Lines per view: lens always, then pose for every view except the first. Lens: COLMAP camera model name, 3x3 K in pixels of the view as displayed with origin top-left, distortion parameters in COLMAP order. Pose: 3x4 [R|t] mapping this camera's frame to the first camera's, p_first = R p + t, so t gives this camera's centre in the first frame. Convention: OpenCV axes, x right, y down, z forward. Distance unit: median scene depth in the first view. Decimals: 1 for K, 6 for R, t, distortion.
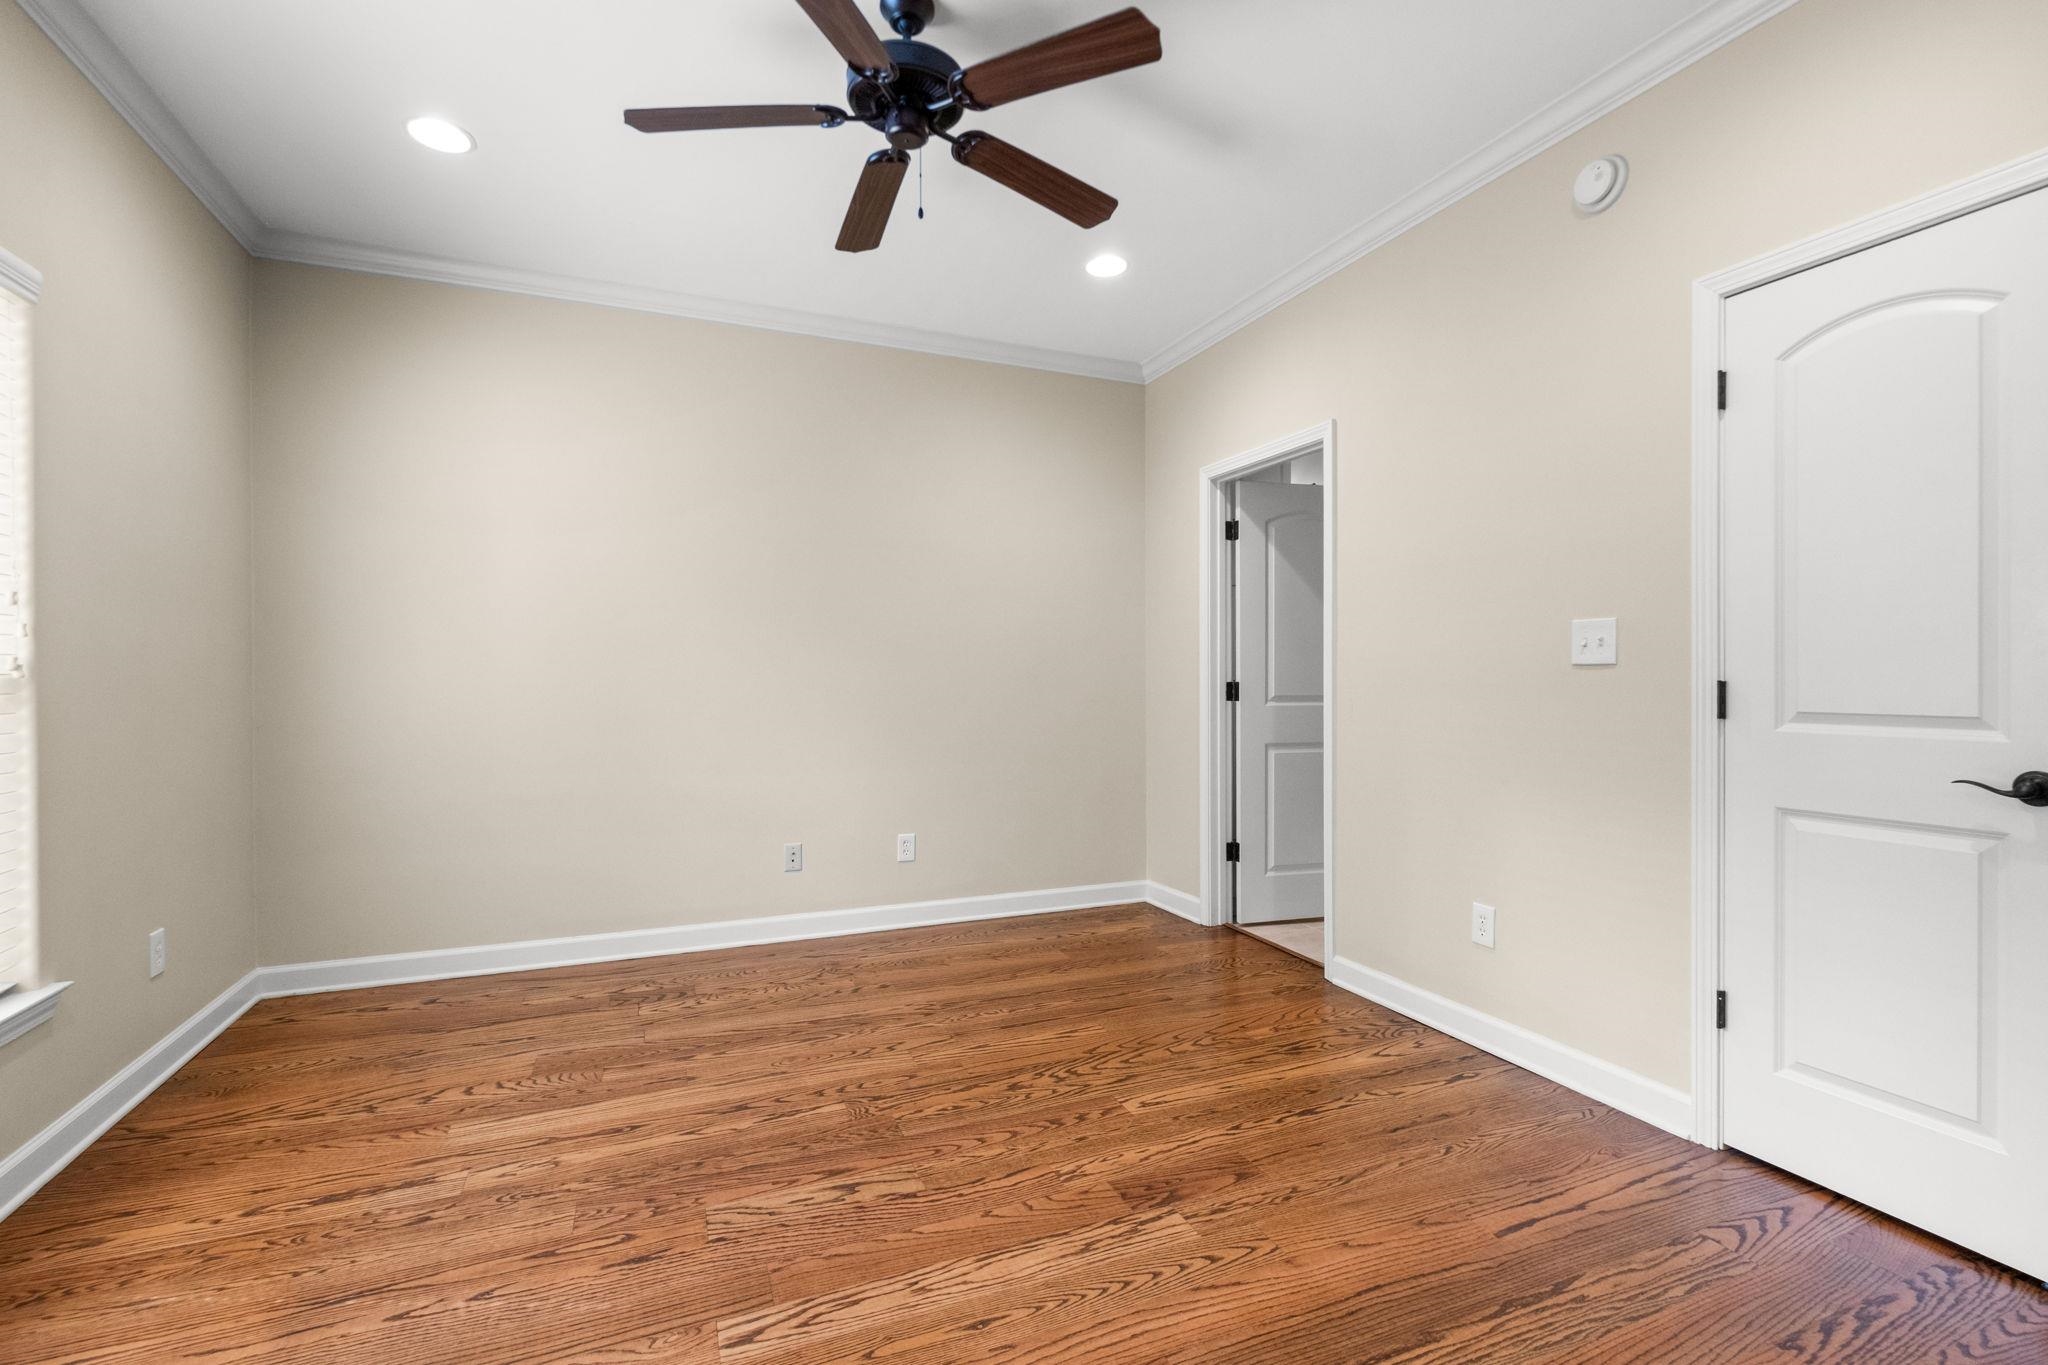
lens RADIAL K [[900.5, 0, 1045.4], [0, 900.5, 677.0], [0, 0, 1]] dist [0.004290, -0.003755]
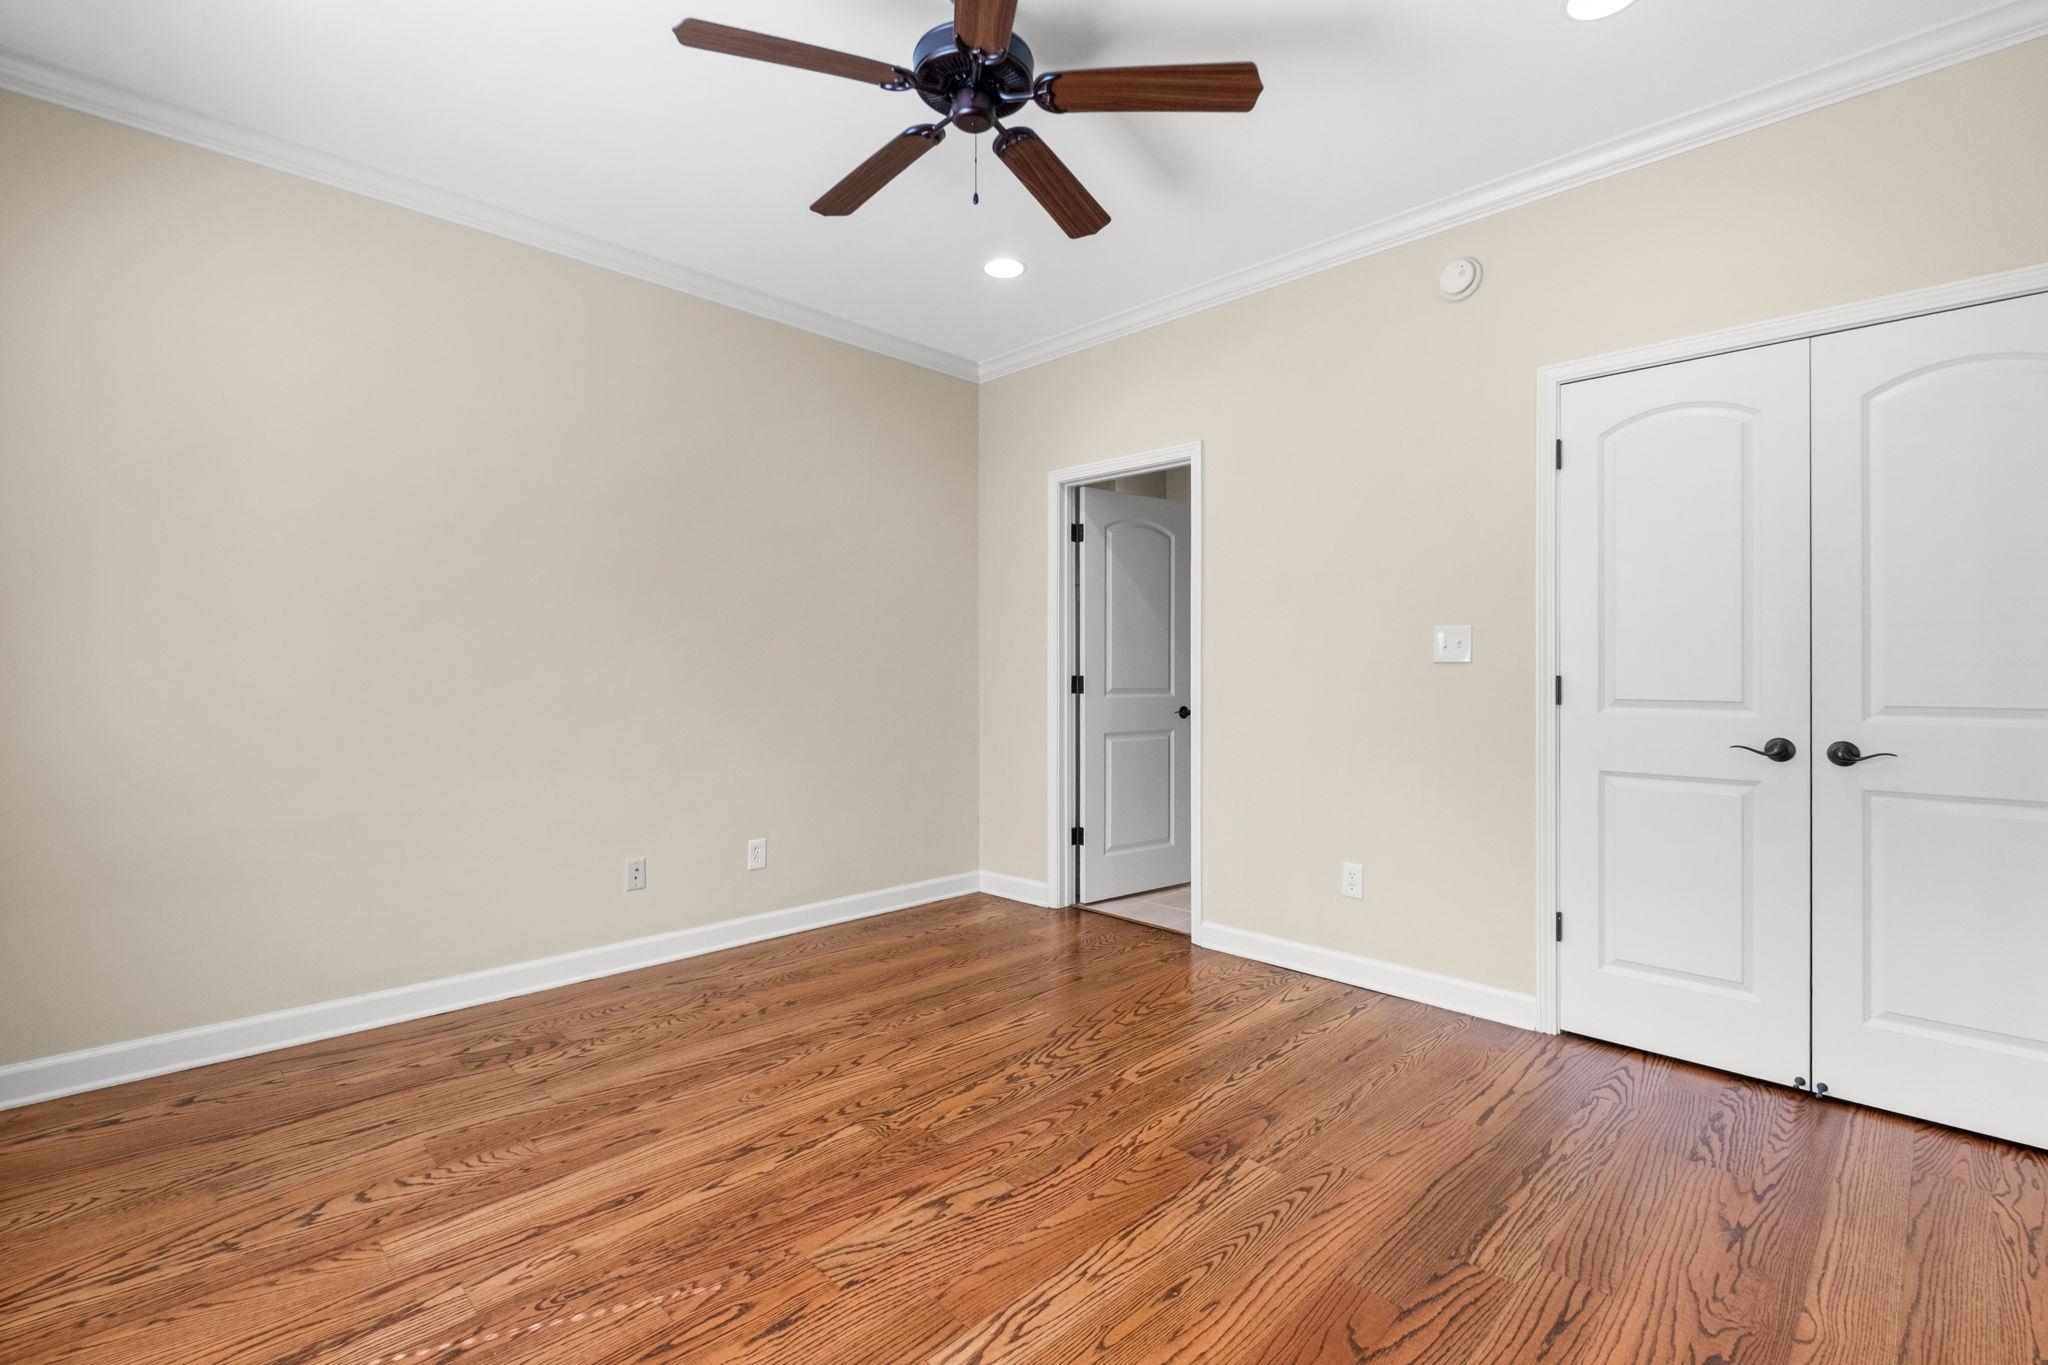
lens RADIAL K [[900.5, 0, 1040.4], [0, 900.5, 664.8], [0, 0, 1]] dist [0.004290, -0.003755]
pose [[0.928328, 0.006480, 0.371705, -0.405143], [-0.004038, 0.999965, -0.007348, 0.001160], [-0.371740, 0.005320, 0.928322, 0.057655]]
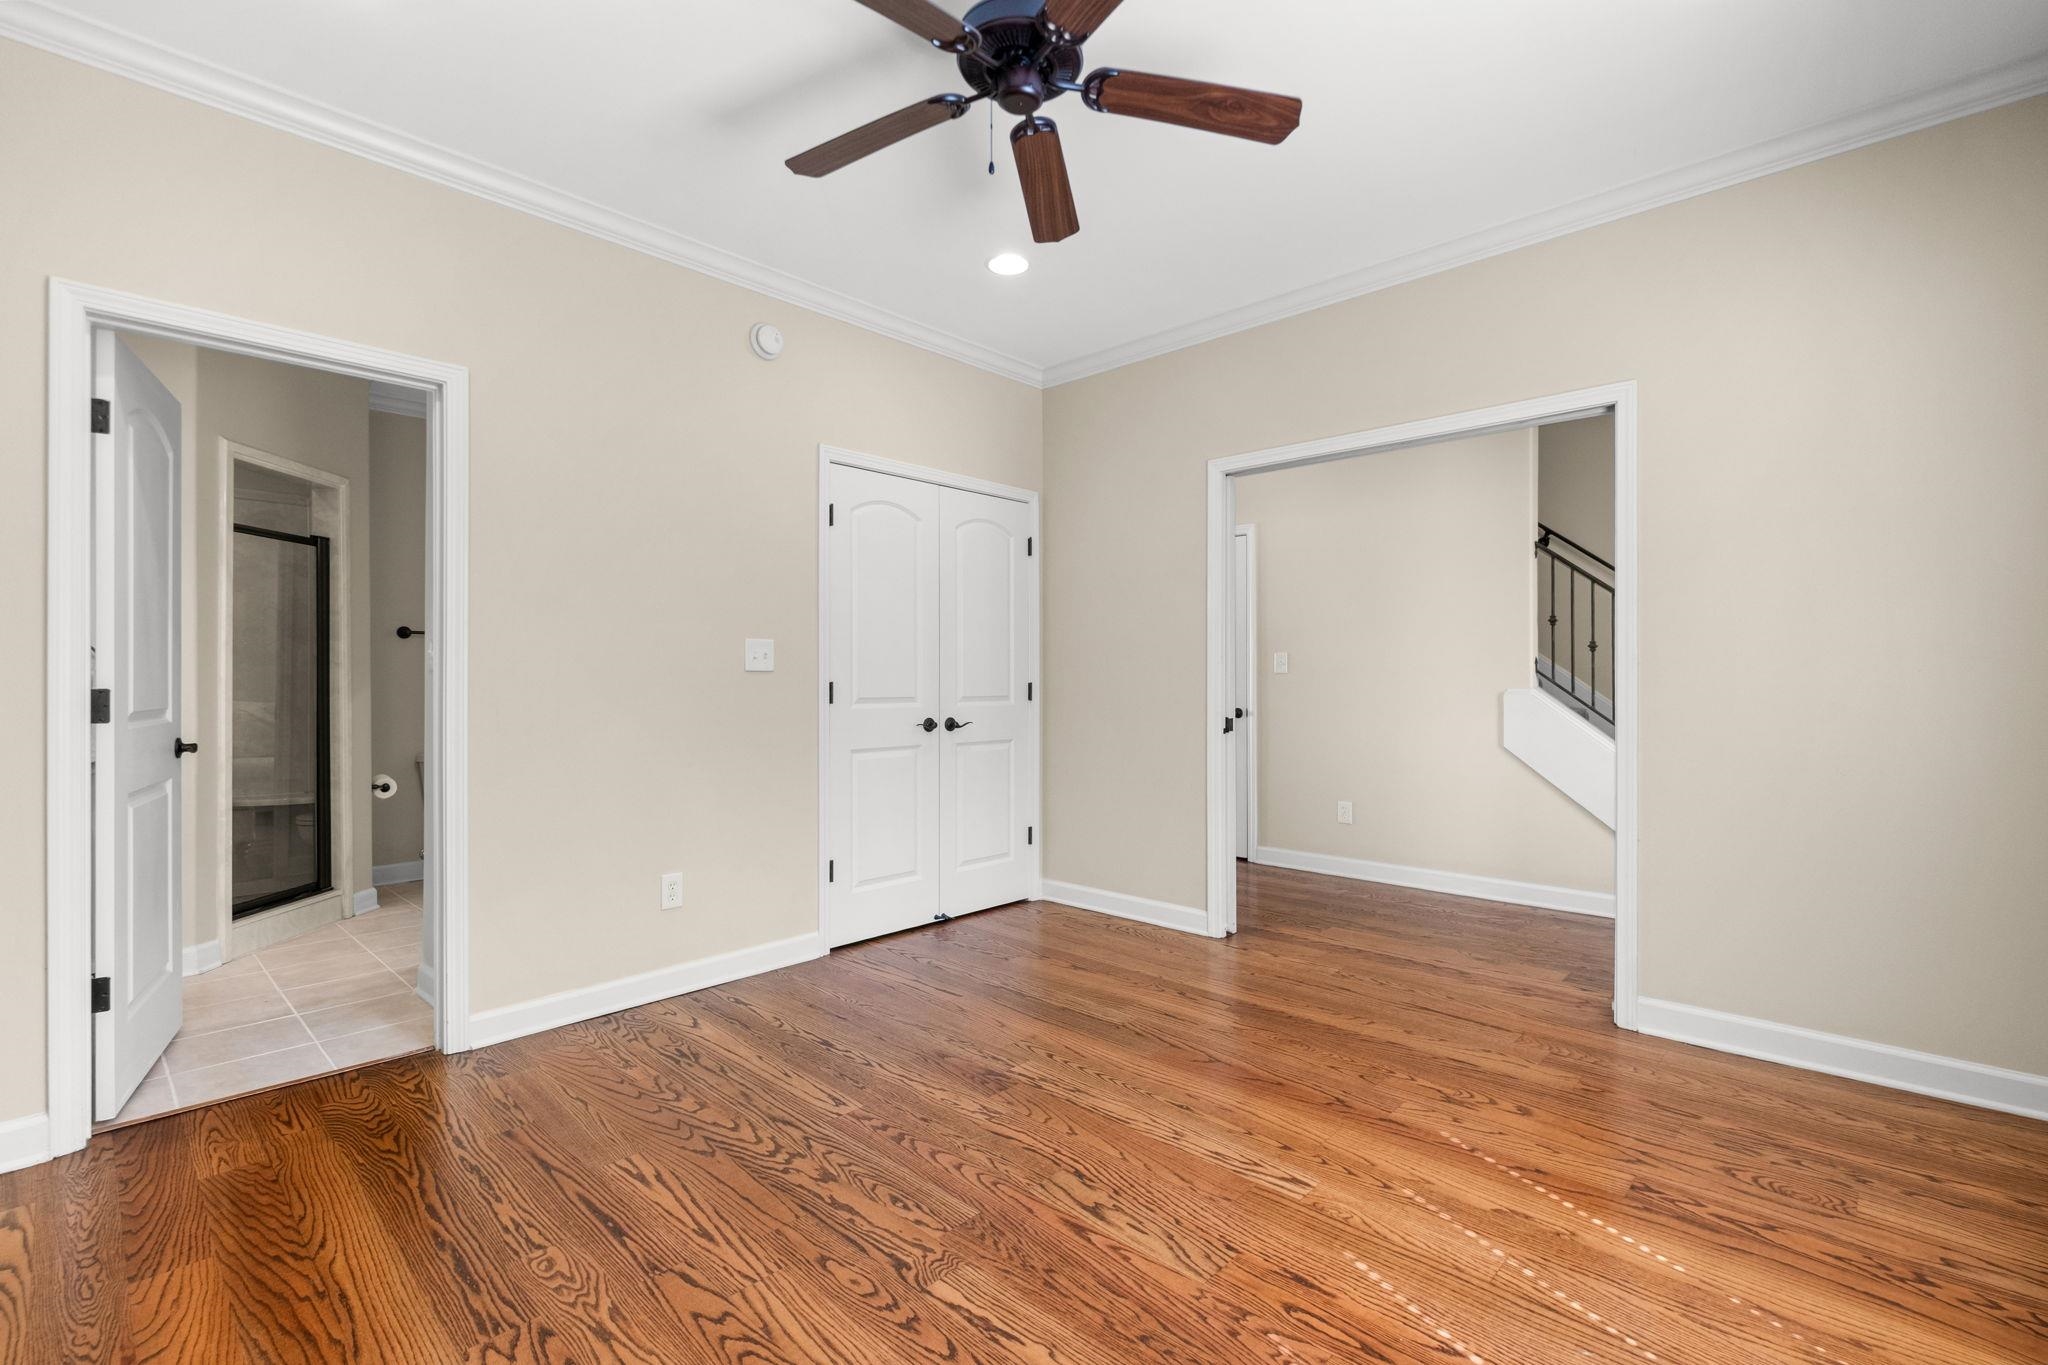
lens RADIAL K [[900.5, 0, 1009.1], [0, 900.5, 681.1], [0, 0, 1]] dist [0.004290, -0.003755]
pose [[-0.368012, -0.000377, 0.929821, -0.913271], [0.002521, 0.999996, 0.001403, 0.001298], [-0.929818, 0.002860, -0.368009, 1.218382]]
